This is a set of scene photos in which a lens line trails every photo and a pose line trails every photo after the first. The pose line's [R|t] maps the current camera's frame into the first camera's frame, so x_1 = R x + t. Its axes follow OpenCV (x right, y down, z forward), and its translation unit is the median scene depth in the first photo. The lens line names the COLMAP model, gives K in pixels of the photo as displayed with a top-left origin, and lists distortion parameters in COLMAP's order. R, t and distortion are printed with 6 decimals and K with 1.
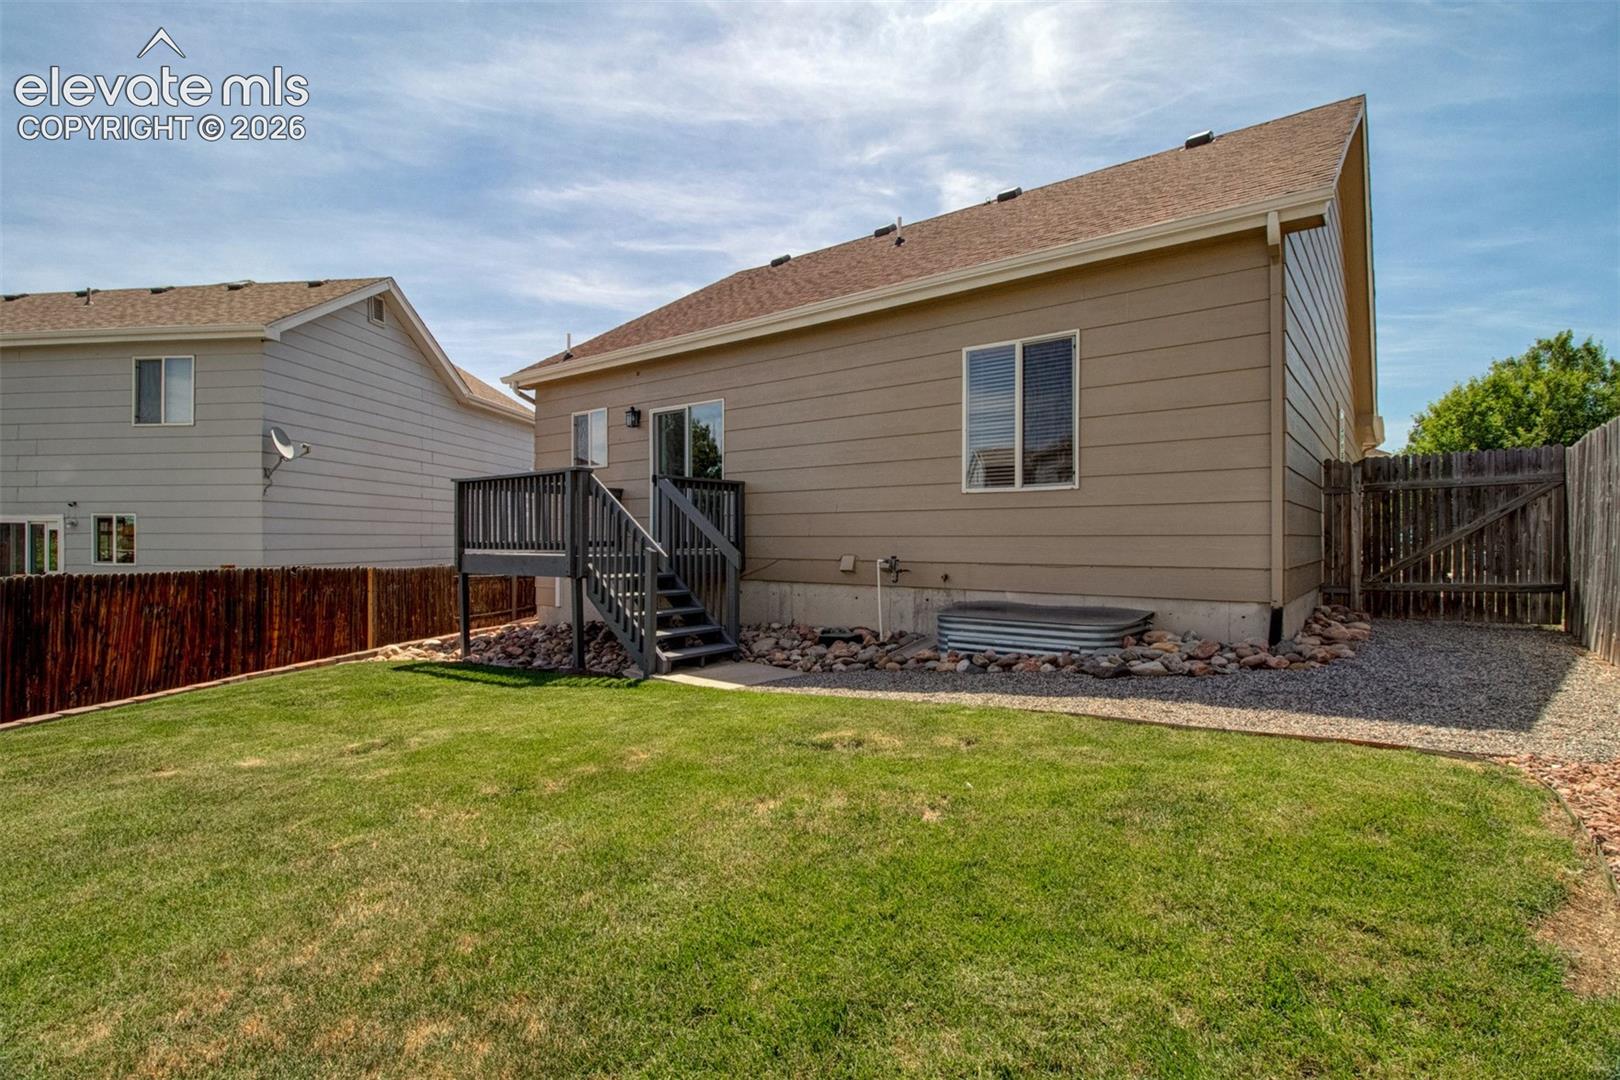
lens RADIAL K [[758.1, 0, 820.1], [0, 758.1, 534.3], [0, 0, 1]] dist [-0.013038, -0.000423]
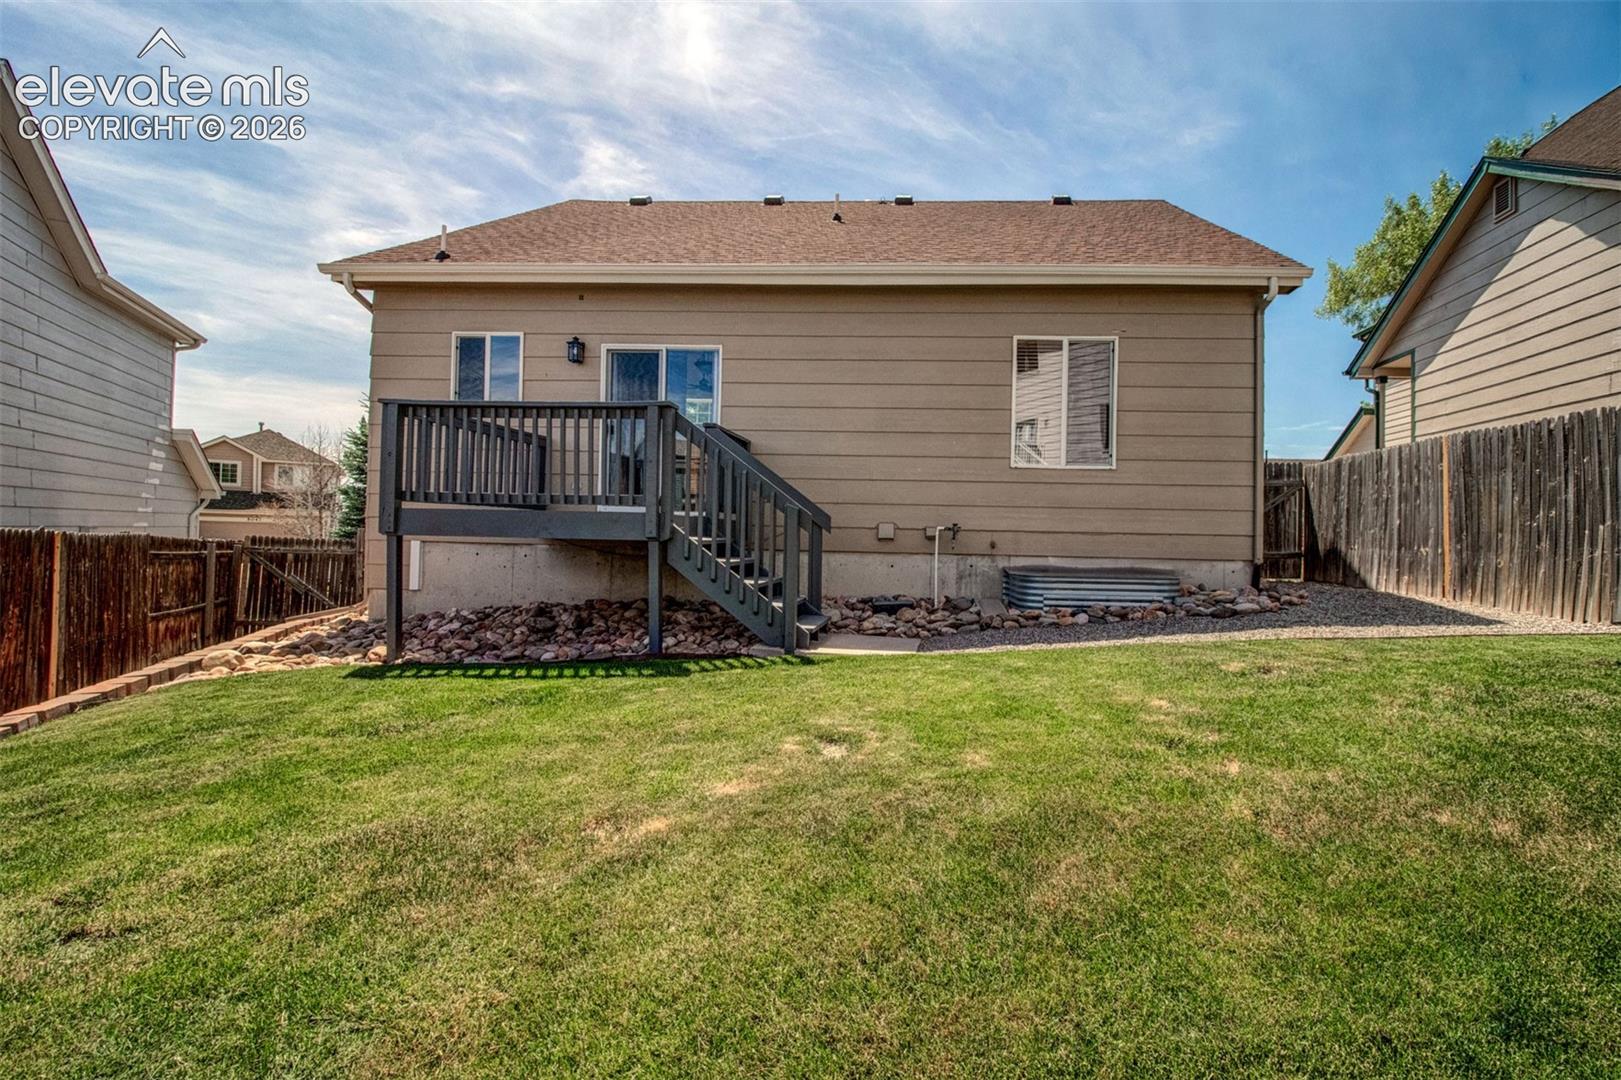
lens RADIAL K [[758.6, 0, 850.0], [0, 758.6, 547.3], [0, 0, 1]] dist [-0.013038, -0.000423]
pose [[0.825459, 0.009125, 0.564389, -0.528040], [-0.023550, 0.999555, 0.018284, 0.039073], [-0.563971, -0.028384, 0.825307, 0.189957]]
